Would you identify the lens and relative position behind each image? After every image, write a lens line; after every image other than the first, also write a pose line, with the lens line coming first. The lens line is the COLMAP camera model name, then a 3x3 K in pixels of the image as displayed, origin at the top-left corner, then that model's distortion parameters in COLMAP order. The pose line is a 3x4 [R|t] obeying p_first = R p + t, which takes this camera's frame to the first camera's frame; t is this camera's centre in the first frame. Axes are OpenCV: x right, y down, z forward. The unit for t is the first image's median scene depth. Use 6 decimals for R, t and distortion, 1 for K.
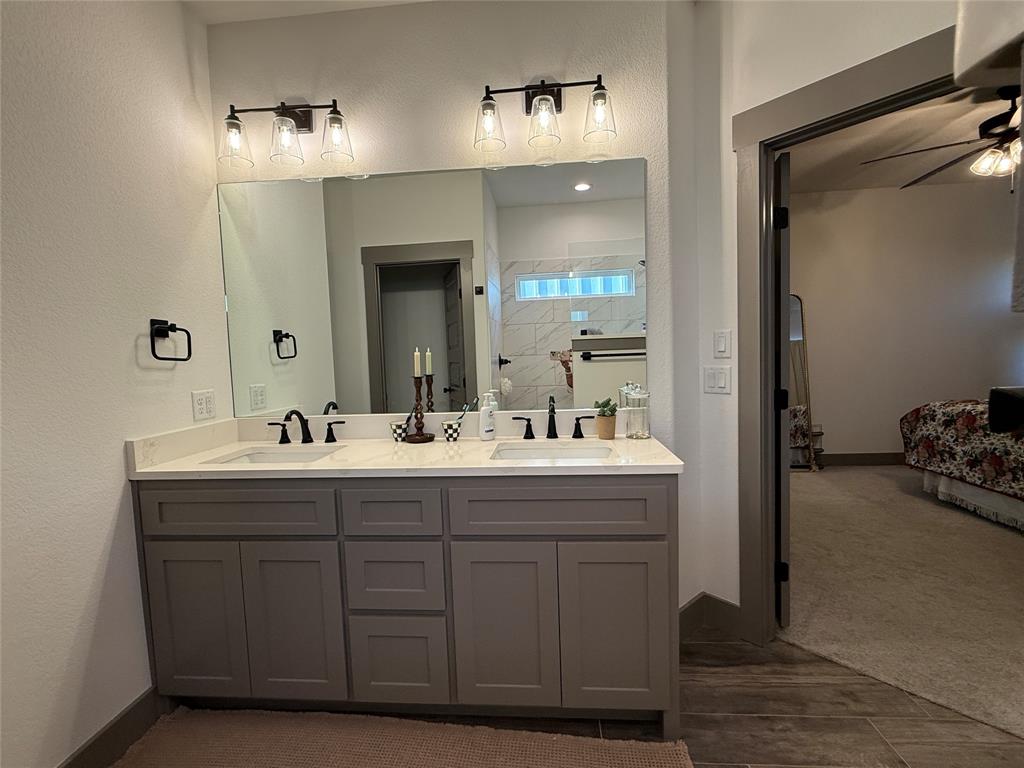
lens RADIAL K [[467.3, 0, 510.4], [0, 467.3, 386.1], [0, 0, 1]] dist [0.001810, -0.001236]
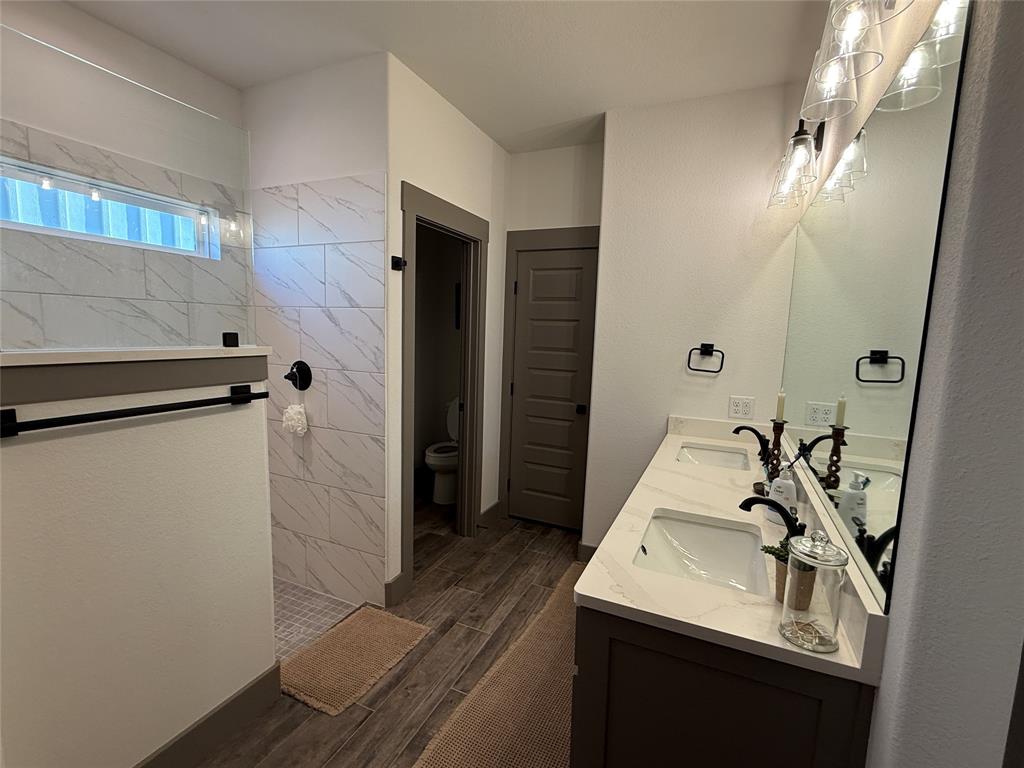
lens RADIAL K [[467.3, 0, 510.8], [0, 467.3, 381.3], [0, 0, 1]] dist [0.001810, -0.001236]
pose [[-0.328983, 0.136310, -0.934446, 0.758039], [-0.081072, 0.981797, 0.171759, -0.201792], [0.940849, 0.132263, -0.311944, 0.787845]]
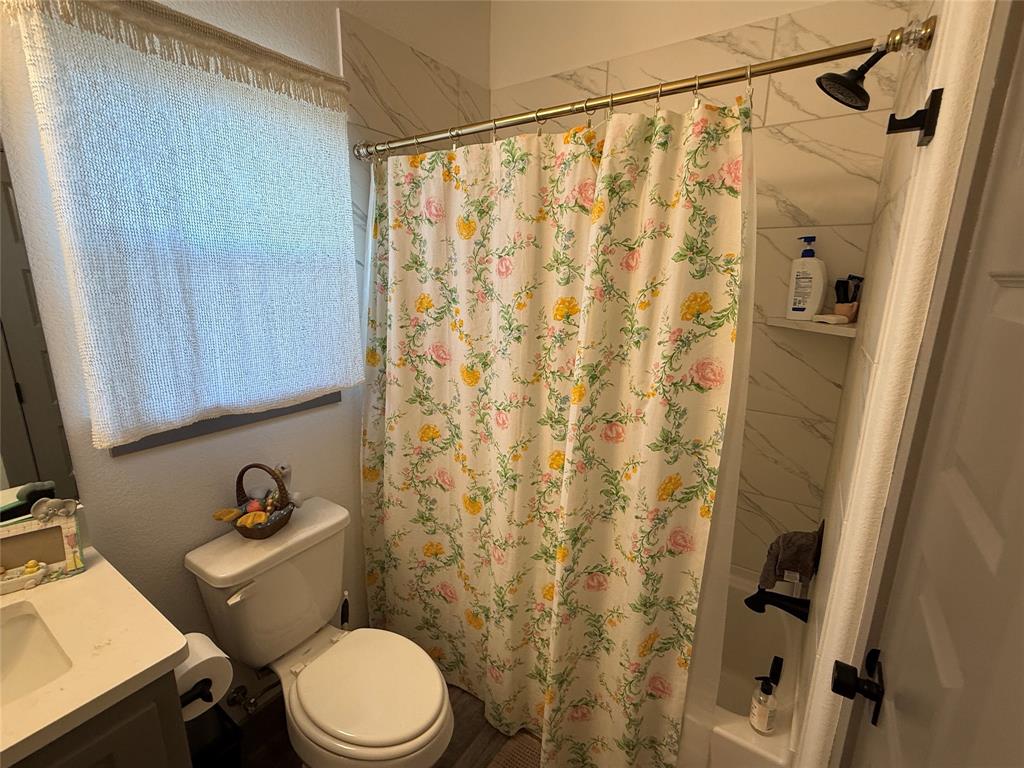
lens RADIAL K [[467.3, 0, 511.2], [0, 467.3, 384.0], [0, 0, 1]] dist [0.001810, -0.001236]
pose [[-0.485726, 0.232905, -0.842511, 0.702120], [-0.050098, 0.954848, 0.292842, -0.102124], [0.872674, 0.184449, -0.452127, -0.011420]]
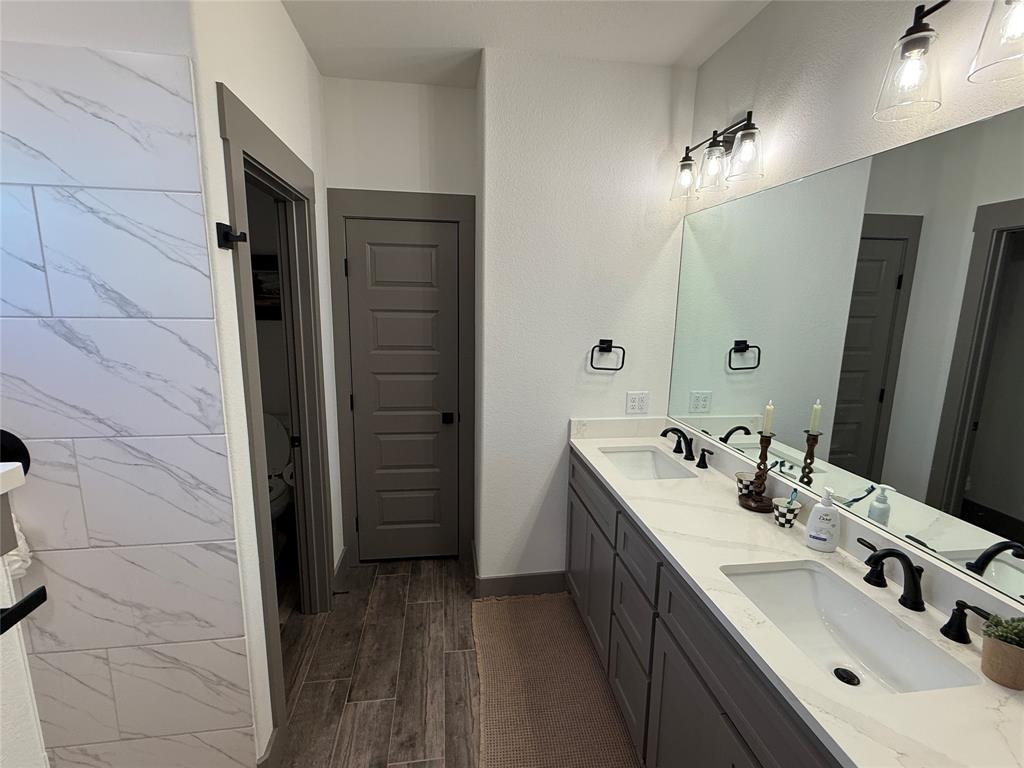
lens RADIAL K [[467.3, 0, 514.7], [0, 467.3, 383.5], [0, 0, 1]] dist [0.001810, -0.001236]
pose [[0.230320, 0.213324, -0.949445, 0.473822], [-0.091457, 0.976103, 0.197128, -0.232699], [0.968808, 0.041431, 0.244326, 0.354831]]
